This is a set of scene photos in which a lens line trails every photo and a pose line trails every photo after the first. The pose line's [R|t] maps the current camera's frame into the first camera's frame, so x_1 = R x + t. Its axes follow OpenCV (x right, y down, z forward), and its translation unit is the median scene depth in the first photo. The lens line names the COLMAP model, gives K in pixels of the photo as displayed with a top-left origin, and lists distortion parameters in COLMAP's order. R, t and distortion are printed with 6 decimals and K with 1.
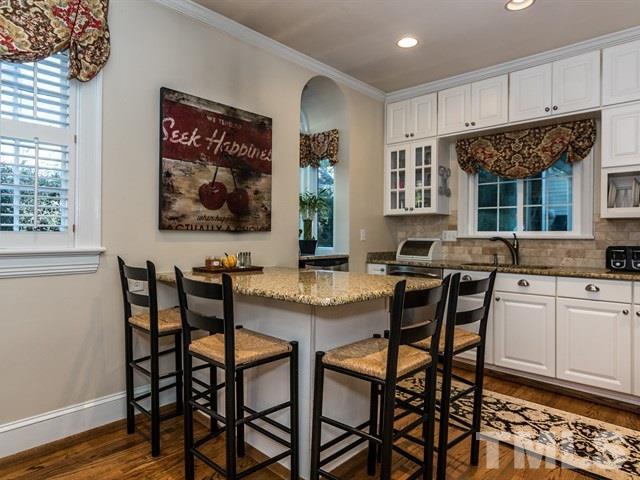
lens RADIAL K [[391.8, 0, 320.0], [0, 391.8, 239.0], [0, 0, 1]] dist [-0.003312, 0.002137]
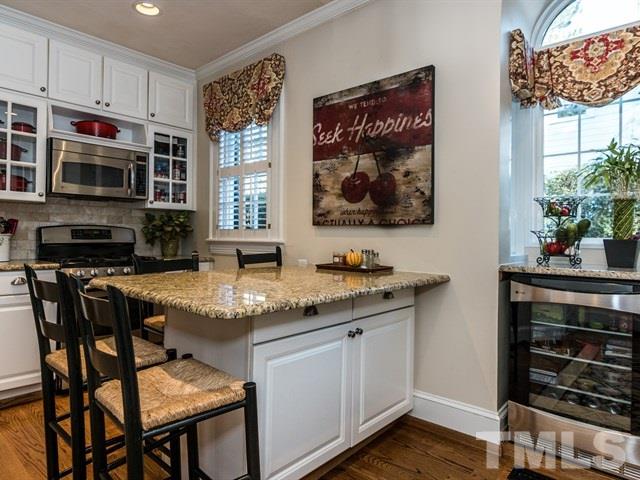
lens RADIAL K [[391.8, 0, 317.9], [0, 391.8, 238.0], [0, 0, 1]] dist [-0.003312, 0.002137]
pose [[0.050955, 0.003945, -0.998693, 0.653810], [-0.013405, 0.999905, 0.003266, 0.007336], [0.998611, 0.013221, 0.051003, 0.864747]]
